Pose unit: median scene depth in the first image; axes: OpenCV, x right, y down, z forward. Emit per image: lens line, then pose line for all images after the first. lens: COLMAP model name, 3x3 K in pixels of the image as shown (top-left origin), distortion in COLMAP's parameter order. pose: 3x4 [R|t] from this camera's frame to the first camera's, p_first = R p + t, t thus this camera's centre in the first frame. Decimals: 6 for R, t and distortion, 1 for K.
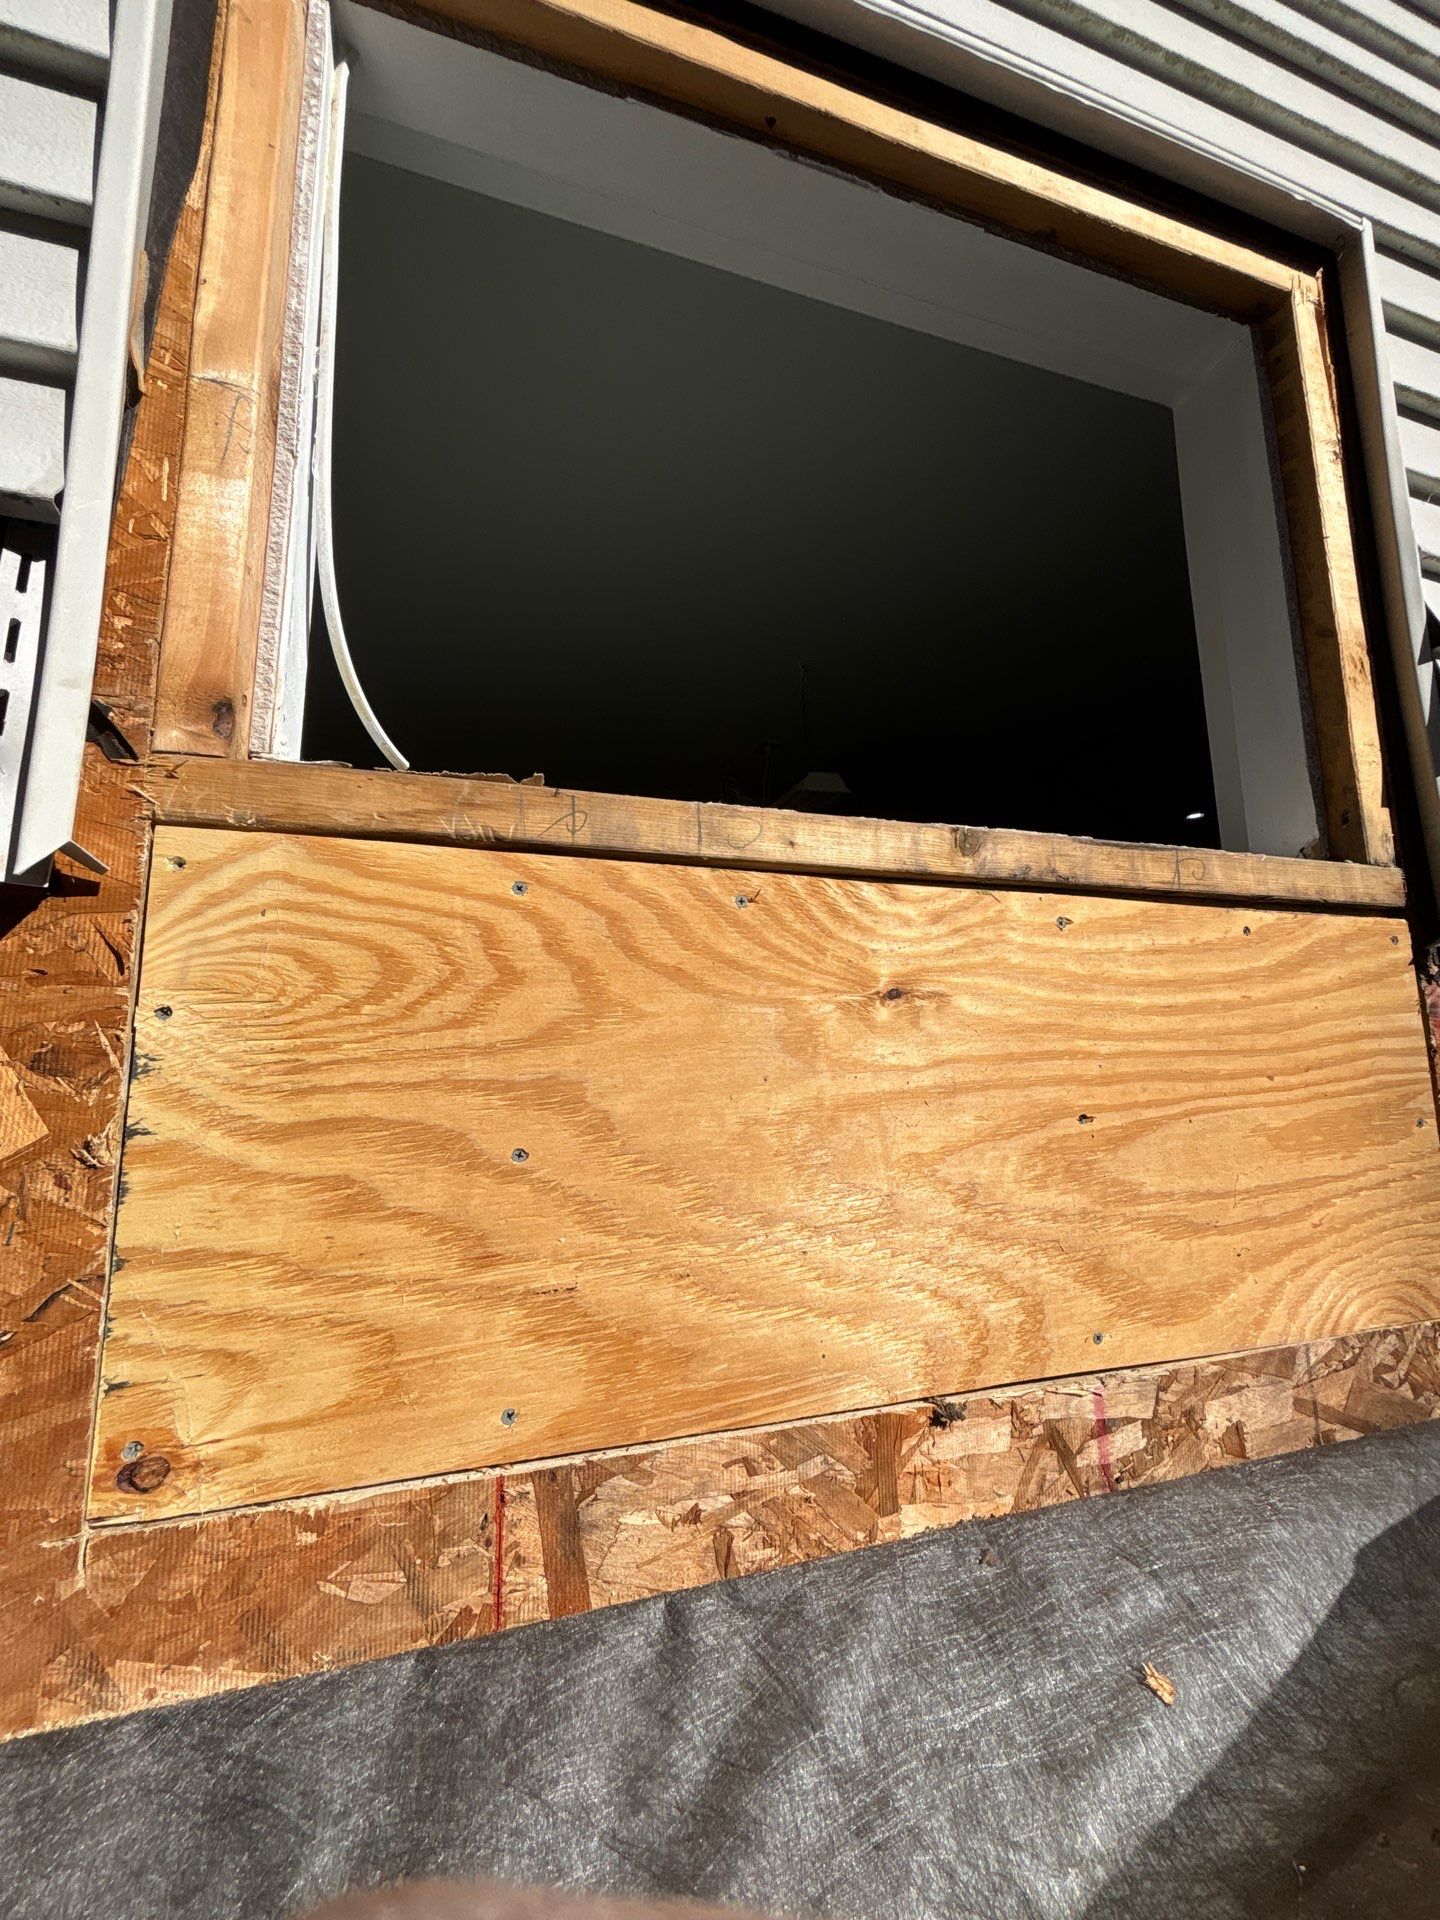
lens RADIAL K [[772.0, 0, 724.7], [0, 772.0, 956.1], [0, 0, 1]] dist [-0.000062, -0.000137]
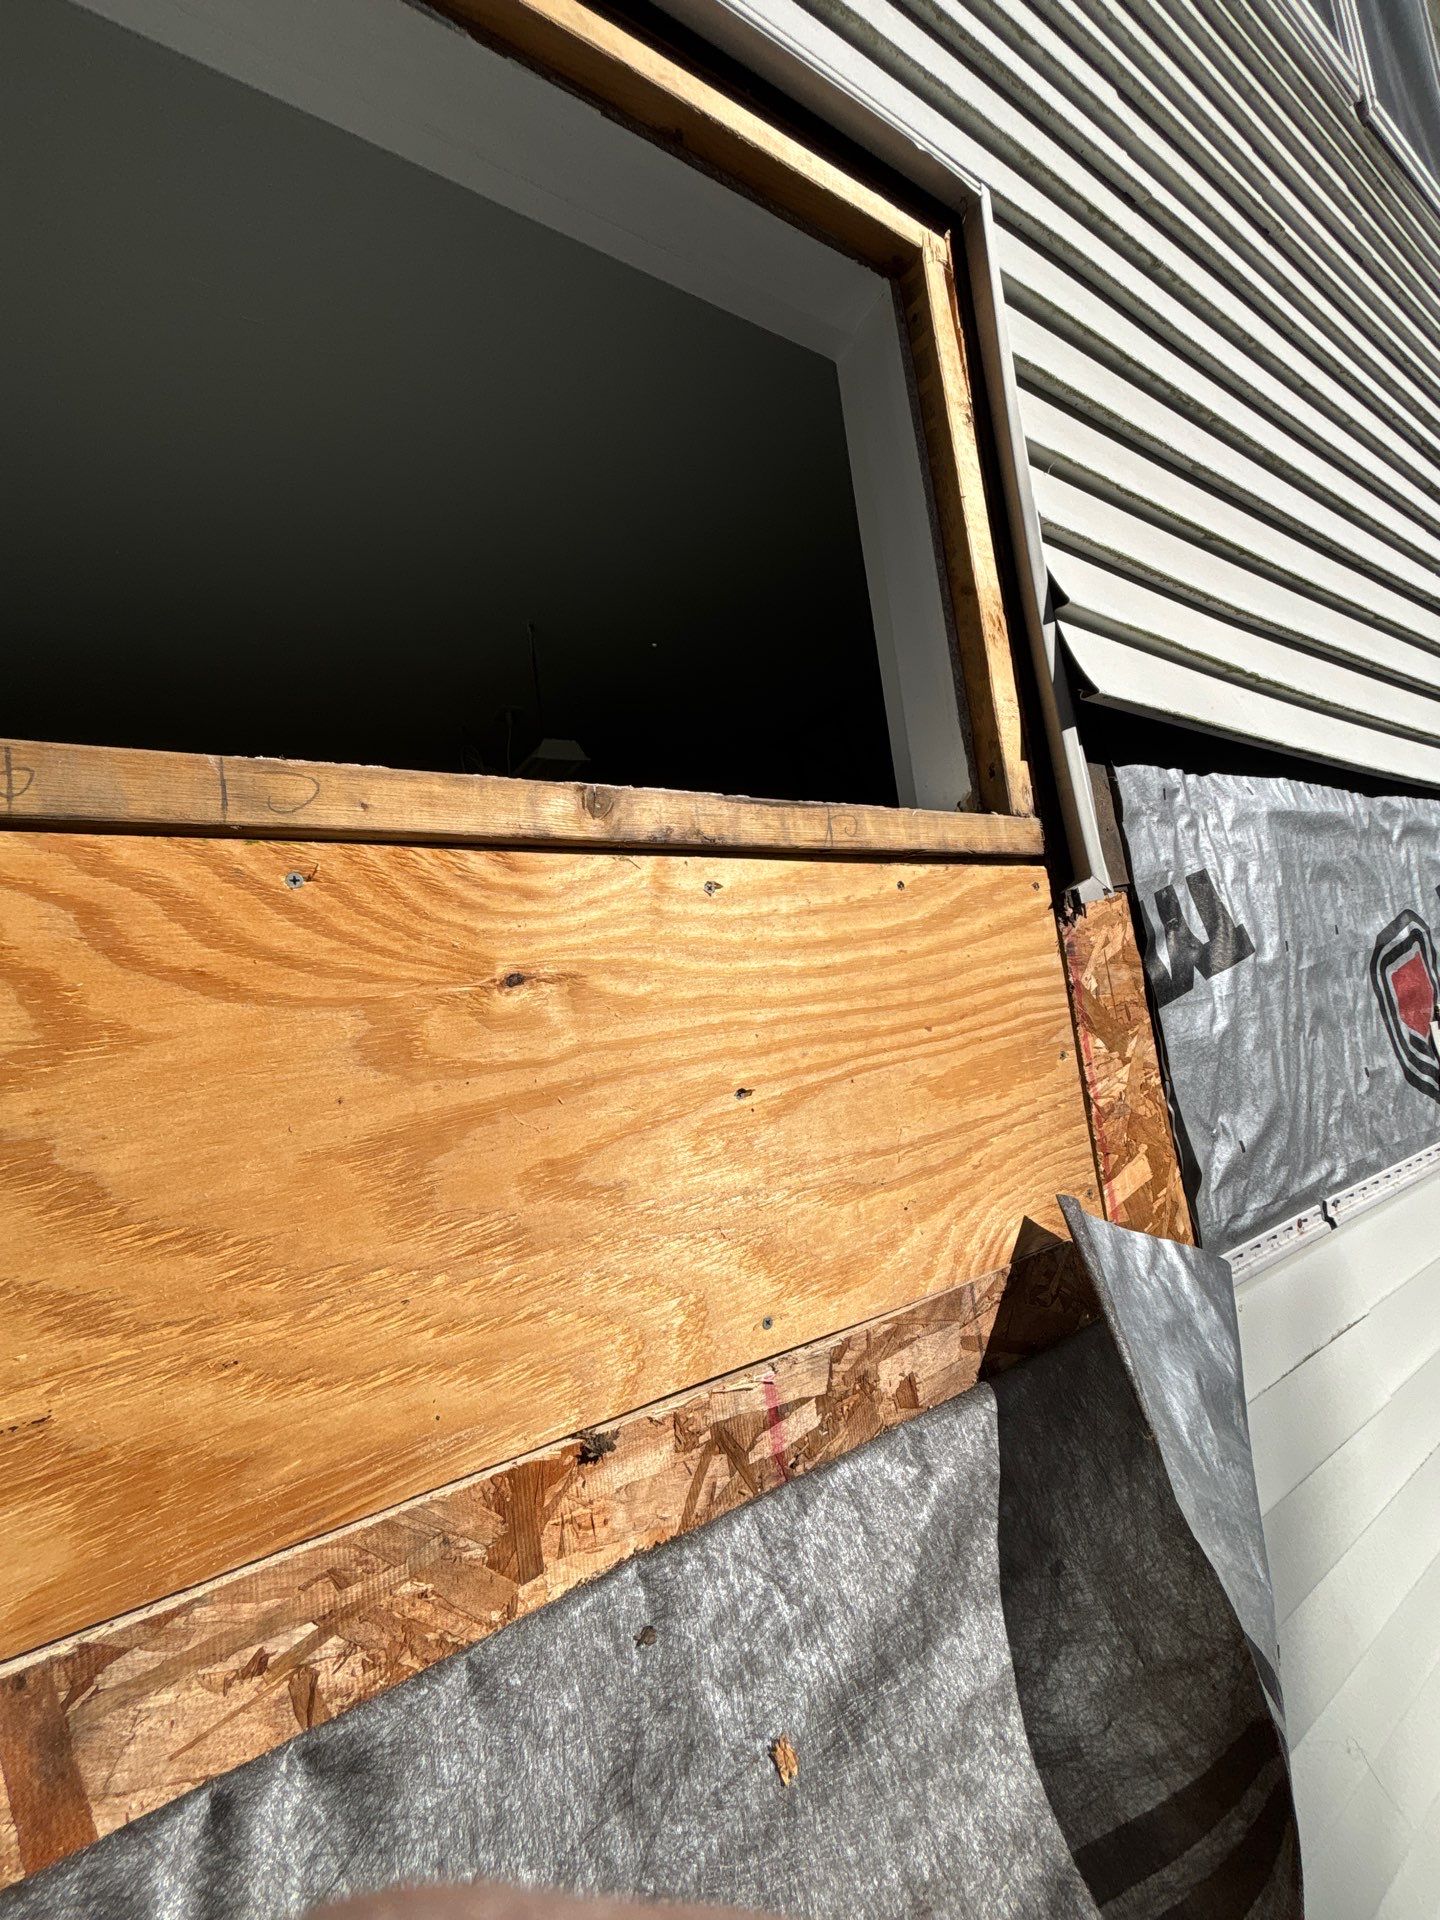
lens RADIAL K [[772.0, 0, 718.9], [0, 772.0, 953.9], [0, 0, 1]] dist [-0.000062, -0.000137]
pose [[0.963999, -0.074331, 0.255304, 0.207352], [0.066463, 0.997014, 0.039319, 0.001620], [-0.257464, -0.020935, 0.966061, 0.103218]]
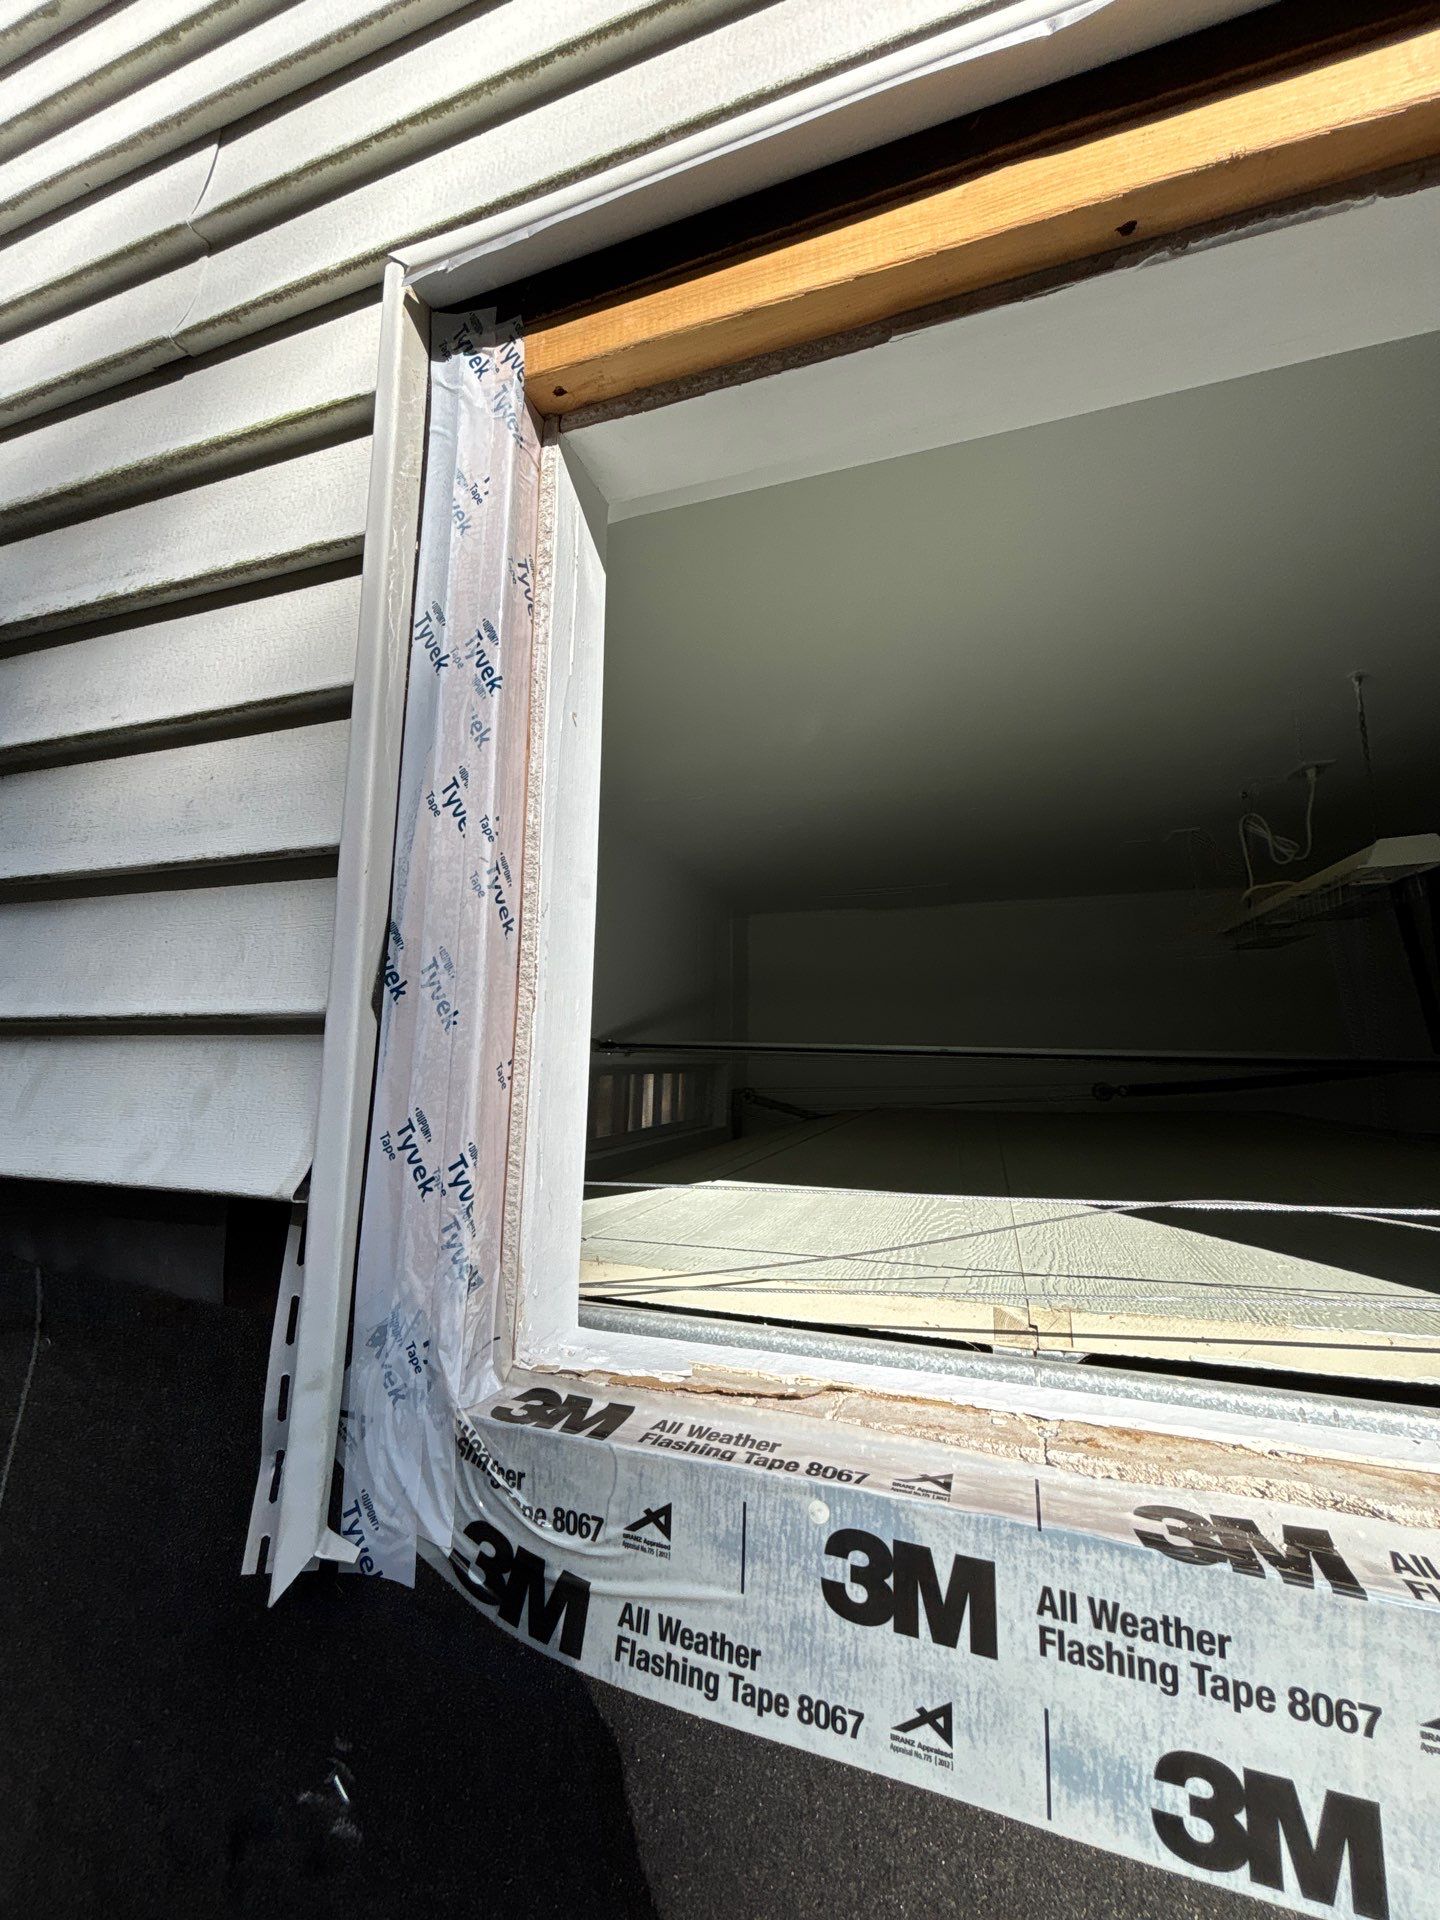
lens RADIAL K [[772.0, 0, 720.0], [0, 772.0, 963.8], [0, 0, 1]] dist [-0.000062, -0.000137]
pose [[0.804866, -0.050454, -0.591307, 0.145576], [0.060393, 0.998170, -0.002966, -0.573909], [0.590375, -0.033324, 0.806441, 0.331987]]
